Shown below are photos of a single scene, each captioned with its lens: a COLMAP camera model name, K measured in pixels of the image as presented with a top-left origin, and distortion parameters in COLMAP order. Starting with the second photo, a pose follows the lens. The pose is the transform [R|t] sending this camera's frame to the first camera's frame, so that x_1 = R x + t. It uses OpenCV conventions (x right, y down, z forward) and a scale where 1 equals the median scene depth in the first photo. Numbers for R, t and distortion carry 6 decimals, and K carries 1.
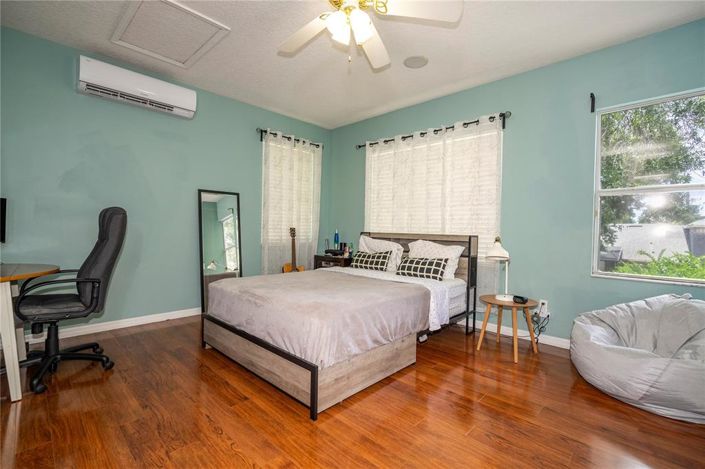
lens RADIAL K [[324.4, 0, 350.9], [0, 324.4, 233.3], [0, 0, 1]] dist [0.002341, 0.000094]
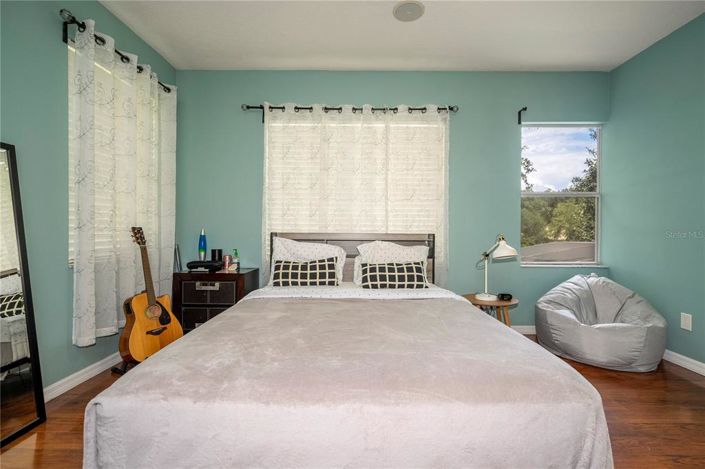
lens RADIAL K [[324.4, 0, 352.1], [0, 324.4, 231.0], [0, 0, 1]] dist [0.002341, 0.000094]
pose [[0.715732, -0.021362, 0.698048, -0.344679], [0.017447, 0.999767, 0.012706, -0.013516], [-0.698157, 0.003085, 0.715938, 0.414796]]
